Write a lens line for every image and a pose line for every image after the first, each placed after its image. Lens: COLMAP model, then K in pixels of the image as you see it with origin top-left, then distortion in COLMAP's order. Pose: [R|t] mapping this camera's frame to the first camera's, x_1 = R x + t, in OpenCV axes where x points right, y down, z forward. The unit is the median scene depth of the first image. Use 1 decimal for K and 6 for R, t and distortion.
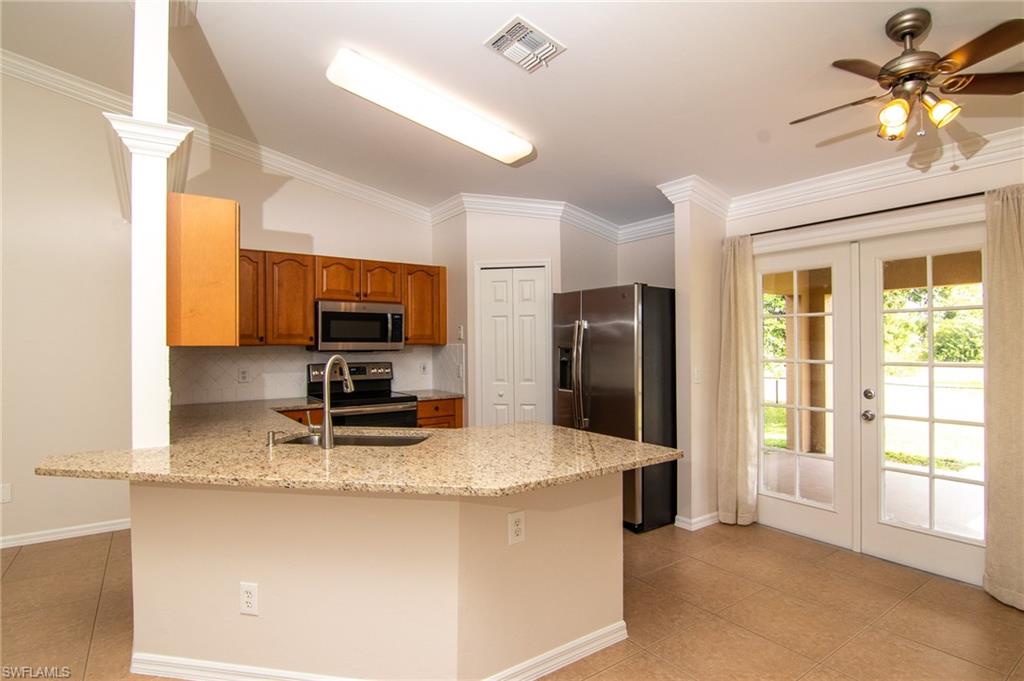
lens RADIAL K [[520.8, 0, 512.0], [0, 520.8, 340.5], [0, 0, 1]] dist [-0.003909, -0.010400]
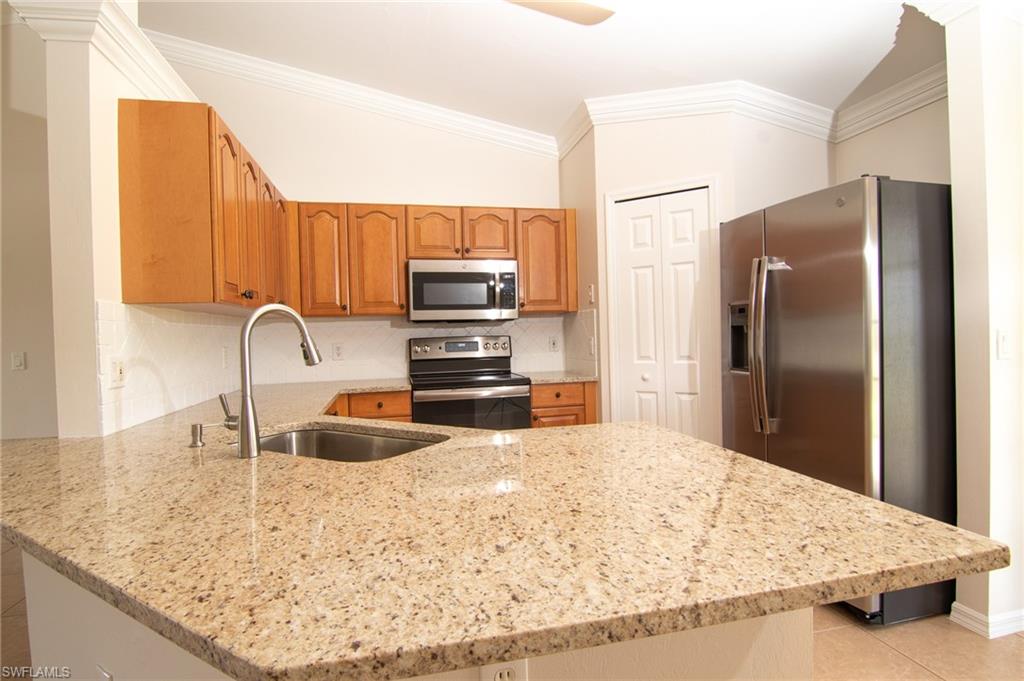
lens RADIAL K [[520.8, 0, 512.0], [0, 520.8, 340.5], [0, 0, 1]] dist [-0.003909, -0.010400]
pose [[0.925205, -0.011553, -0.379292, 0.082318], [0.021921, 0.999494, 0.023028, 0.033934], [0.378834, -0.029620, 0.924990, 0.292647]]
